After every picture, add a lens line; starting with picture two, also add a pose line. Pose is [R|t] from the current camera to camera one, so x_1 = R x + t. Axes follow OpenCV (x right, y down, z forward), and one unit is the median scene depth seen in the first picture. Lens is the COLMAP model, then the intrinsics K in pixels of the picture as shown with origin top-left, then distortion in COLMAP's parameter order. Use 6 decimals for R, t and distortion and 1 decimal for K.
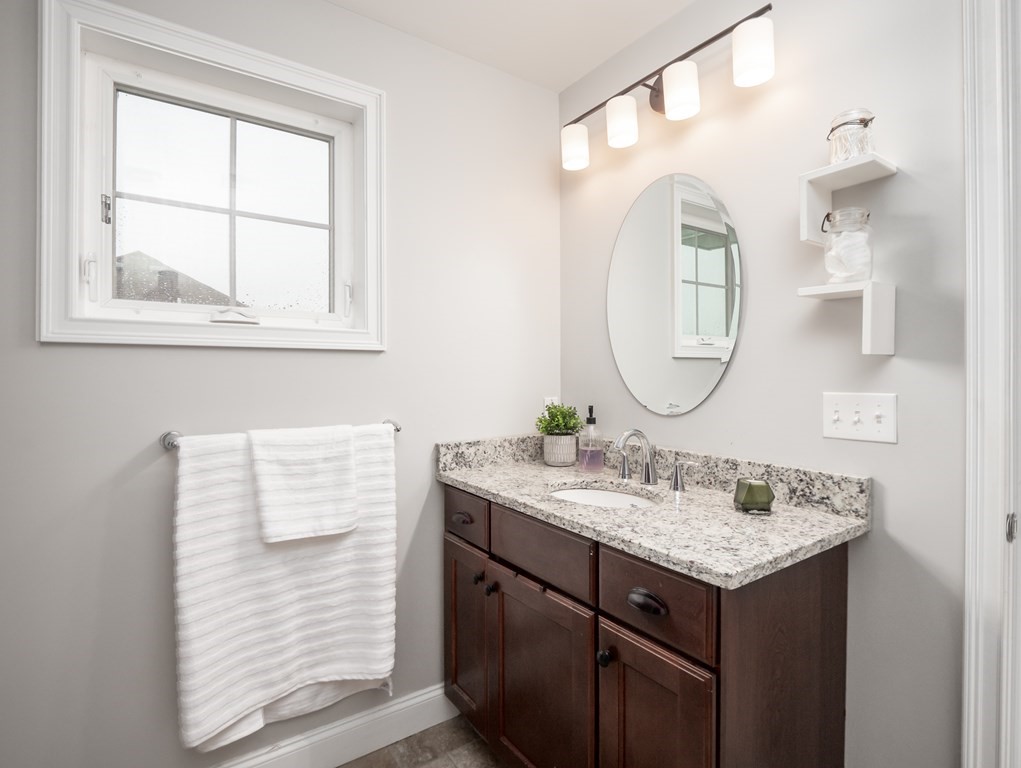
lens RADIAL K [[505.3, 0, 509.3], [0, 505.3, 374.9], [0, 0, 1]] dist [-0.015230, -0.002053]
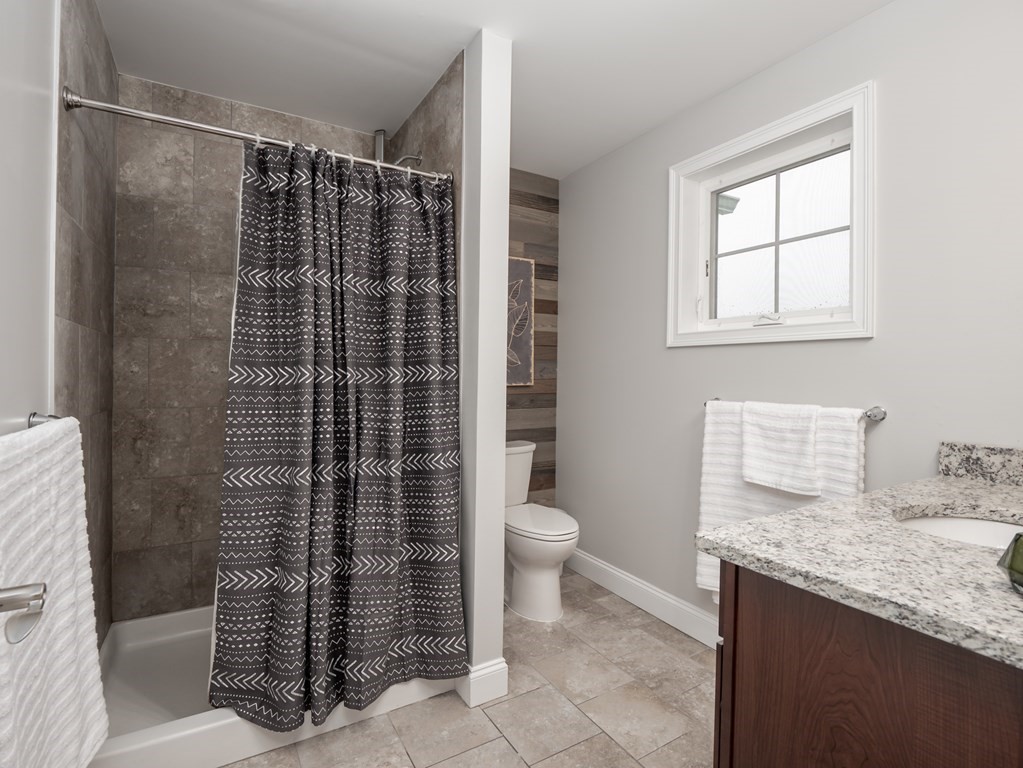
lens RADIAL K [[506.3, 0, 511.4], [0, 506.3, 377.4], [0, 0, 1]] dist [-0.015230, -0.002053]
pose [[-0.068907, 0.005406, -0.997608, 0.895776], [-0.014099, 0.999880, 0.006392, 0.040160], [0.997523, 0.014505, -0.068822, 0.403888]]
